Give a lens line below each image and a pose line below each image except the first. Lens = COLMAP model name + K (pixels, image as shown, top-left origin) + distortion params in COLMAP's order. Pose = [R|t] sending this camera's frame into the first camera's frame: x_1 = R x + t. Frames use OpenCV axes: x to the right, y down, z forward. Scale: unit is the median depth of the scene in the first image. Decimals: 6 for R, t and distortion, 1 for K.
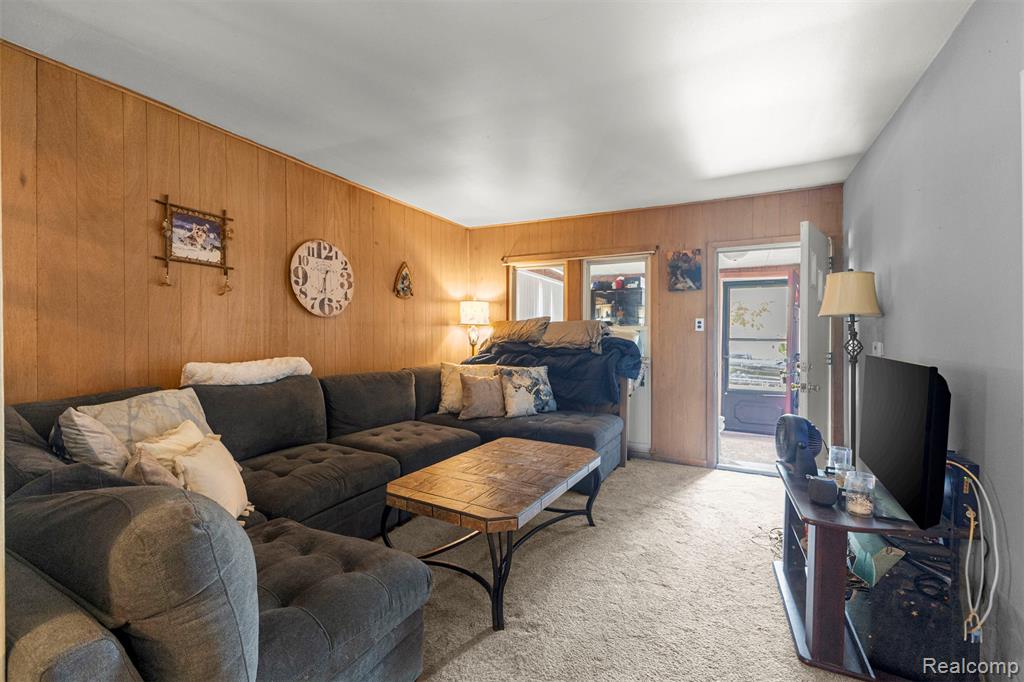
lens RADIAL K [[435.8, 0, 513.0], [0, 435.8, 338.5], [0, 0, 1]] dist [0.002822, -0.000036]
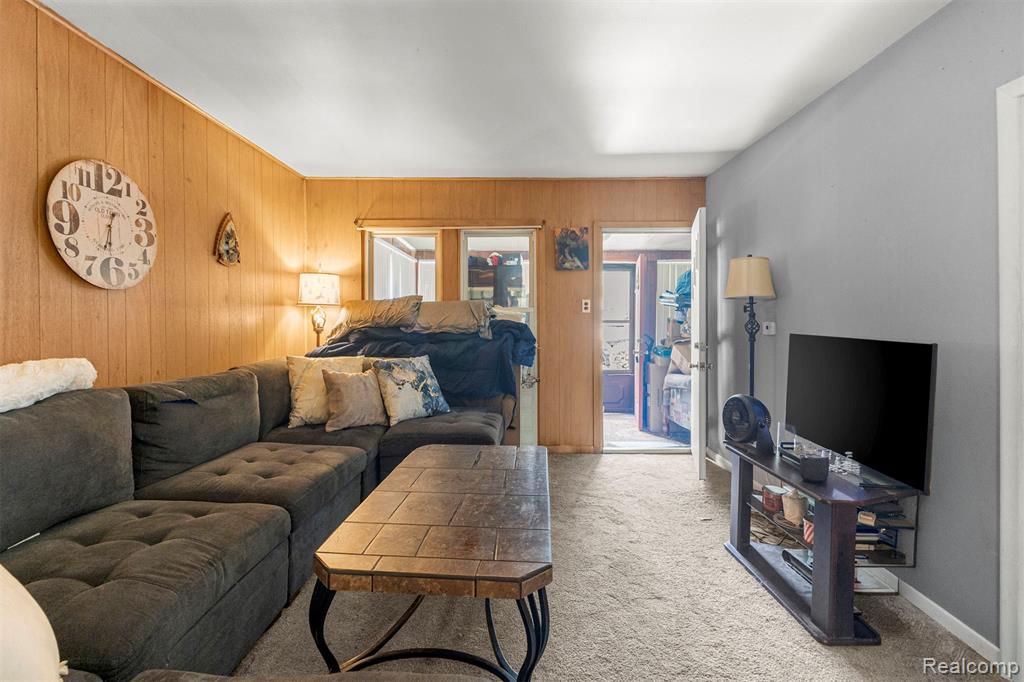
lens RADIAL K [[466.9, 0, 508.7], [0, 466.9, 321.6], [0, 0, 1]] dist [-0.005609, -0.000784]
pose [[0.899622, -0.008911, 0.436578, -0.179066], [0.009124, 0.999957, 0.001610, -0.000602], [-0.436574, 0.002535, 0.899665, 0.148738]]
